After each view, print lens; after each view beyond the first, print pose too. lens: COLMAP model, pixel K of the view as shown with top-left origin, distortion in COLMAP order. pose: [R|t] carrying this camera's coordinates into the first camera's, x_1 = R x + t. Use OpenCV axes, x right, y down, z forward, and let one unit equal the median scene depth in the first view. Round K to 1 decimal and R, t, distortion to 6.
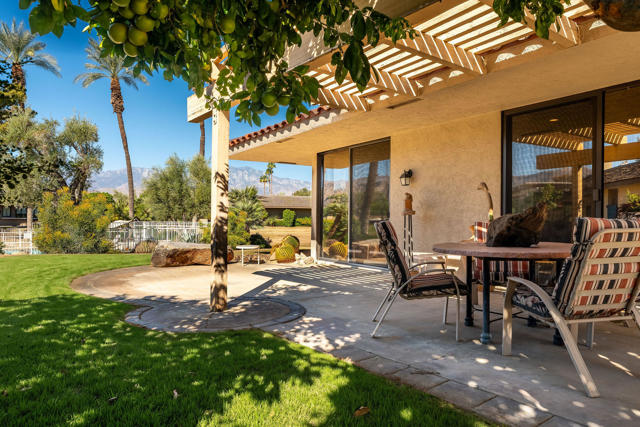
lens RADIAL K [[413.8, 0, 321.1], [0, 413.8, 214.3], [0, 0, 1]] dist [0.001235, 0.000544]
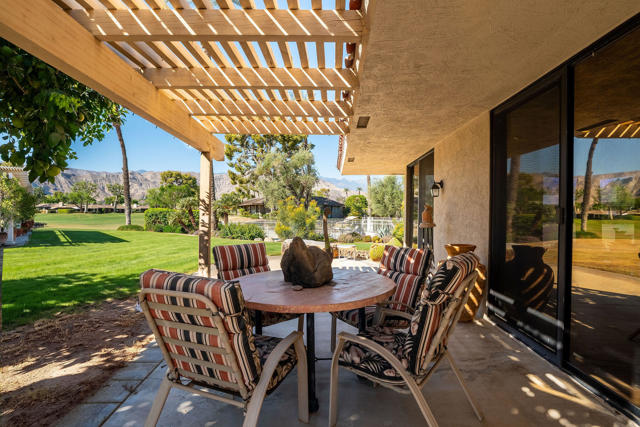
lens RADIAL K [[324.9, 0, 322.5], [0, 324.9, 212.7], [0, 0, 1]] dist [-0.025100, 0.001759]
pose [[0.826265, 0.005977, -0.563250, 1.100034], [-0.002356, 0.999972, 0.007155, -0.096885], [0.563276, -0.004585, 0.826256, 0.530104]]
